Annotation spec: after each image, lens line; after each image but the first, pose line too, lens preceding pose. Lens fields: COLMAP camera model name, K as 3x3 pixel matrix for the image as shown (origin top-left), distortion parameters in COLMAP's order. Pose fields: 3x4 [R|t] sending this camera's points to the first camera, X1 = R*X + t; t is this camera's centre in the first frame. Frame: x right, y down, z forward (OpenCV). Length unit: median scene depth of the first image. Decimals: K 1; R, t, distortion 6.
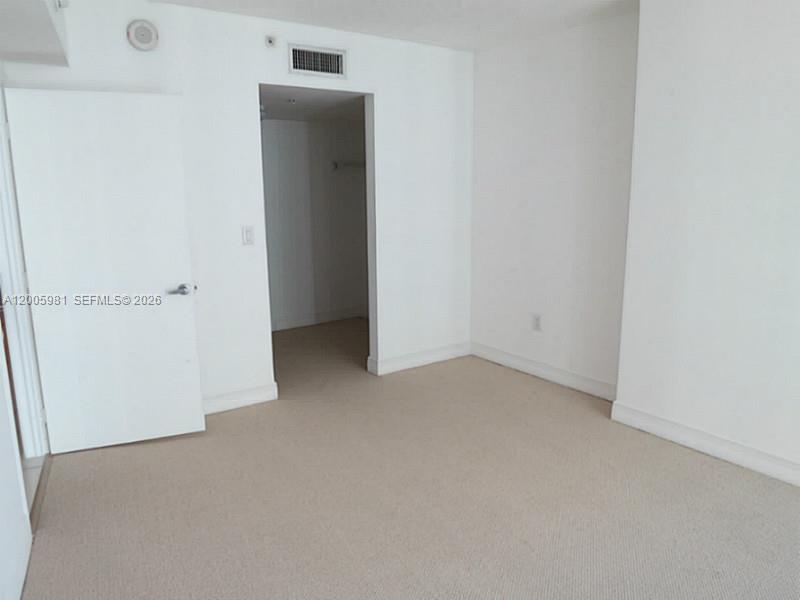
lens RADIAL K [[600.6, 0, 400.0], [0, 600.6, 298.7], [0, 0, 1]] dist [0.002064, 0.002937]
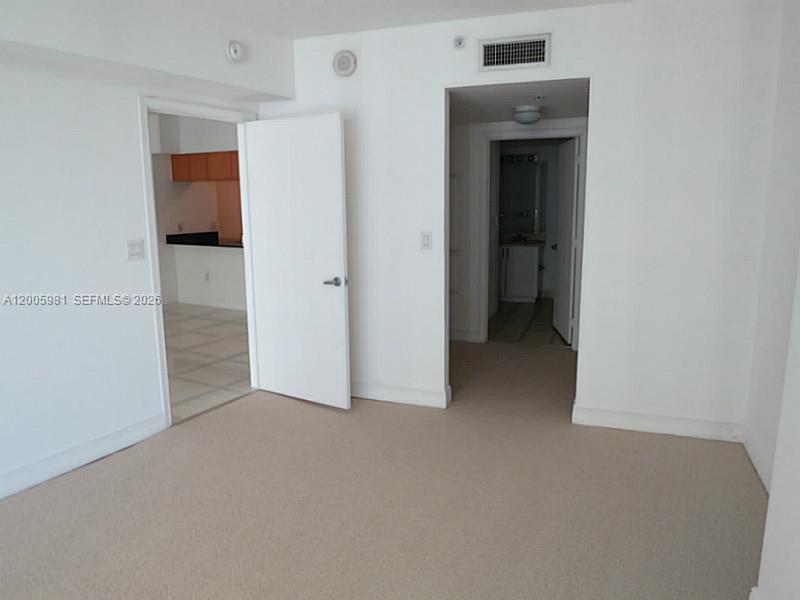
lens RADIAL K [[612.0, 0, 400.2], [0, 612.0, 300.9], [0, 0, 1]] dist [-0.005382, -0.002914]
pose [[0.559629, 0.149825, -0.815088, 0.591477], [-0.154610, 0.985130, 0.074928, -0.076141], [0.814194, 0.084089, 0.574472, 0.386409]]
